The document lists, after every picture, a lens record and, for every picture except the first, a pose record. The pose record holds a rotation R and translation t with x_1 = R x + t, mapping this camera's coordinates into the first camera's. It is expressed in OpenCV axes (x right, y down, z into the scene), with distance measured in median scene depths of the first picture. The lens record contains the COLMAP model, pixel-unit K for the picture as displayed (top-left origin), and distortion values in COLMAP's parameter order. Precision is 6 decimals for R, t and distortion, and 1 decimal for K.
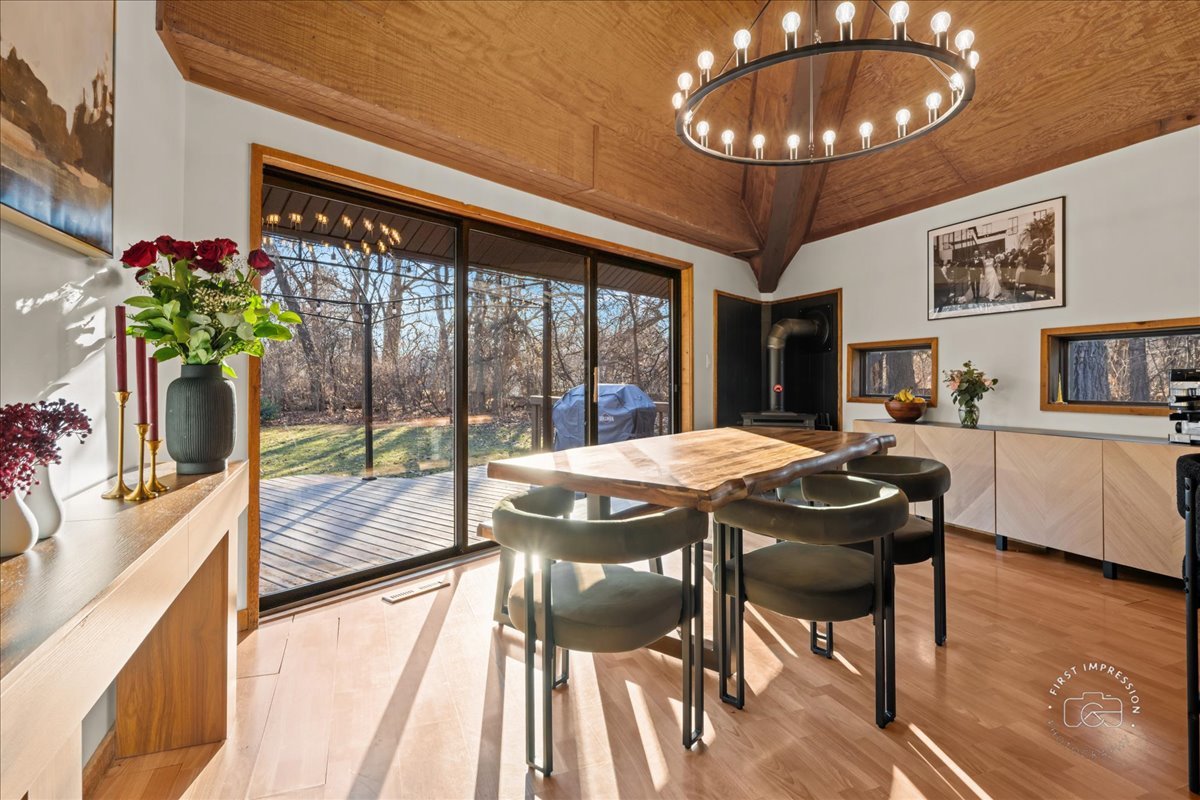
lens RADIAL K [[630.6, 0, 606.4], [0, 630.6, 373.6], [0, 0, 1]] dist [-0.001829, 0.000370]
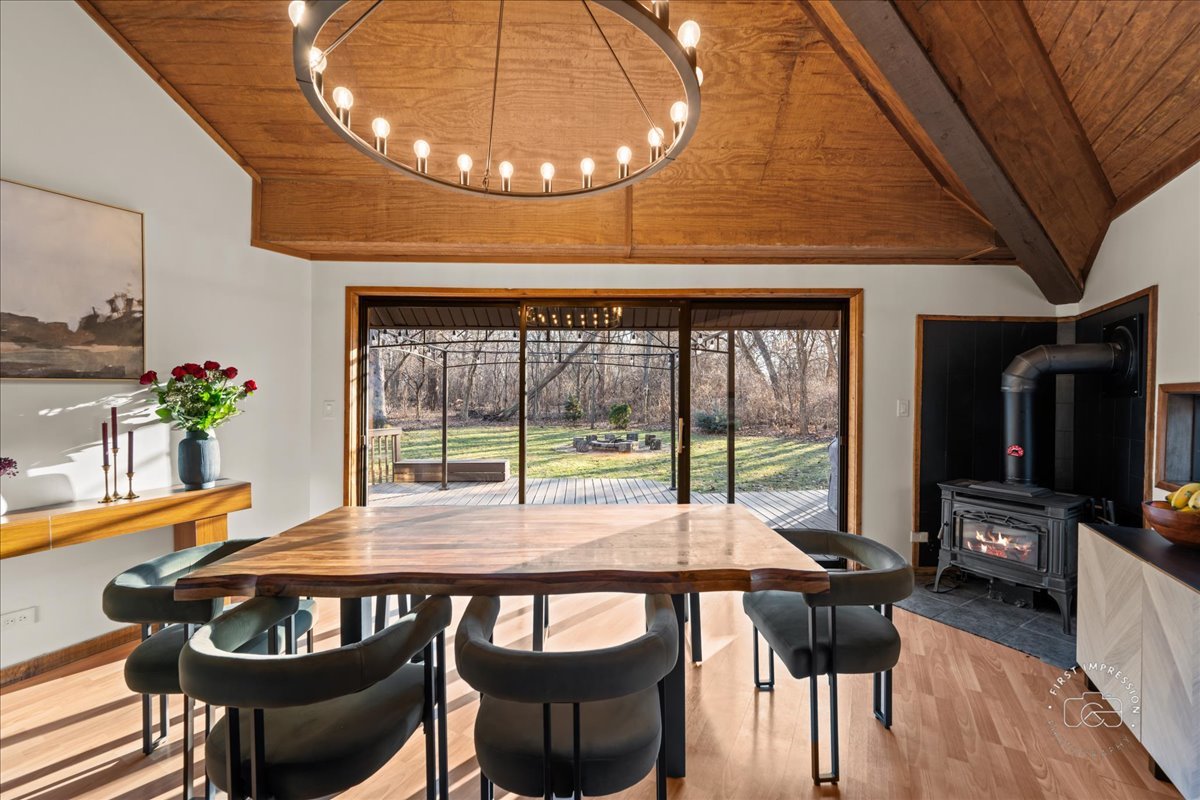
lens RADIAL K [[488.0, 0, 600.0], [0, 488.0, 399.2], [0, 0, 1]] dist [0.002126, -0.000091]
pose [[0.627223, 0.009748, -0.778779, 0.409265], [0.002466, 0.999892, 0.014502, -0.041786], [0.778836, -0.011016, 0.627131, 0.341558]]
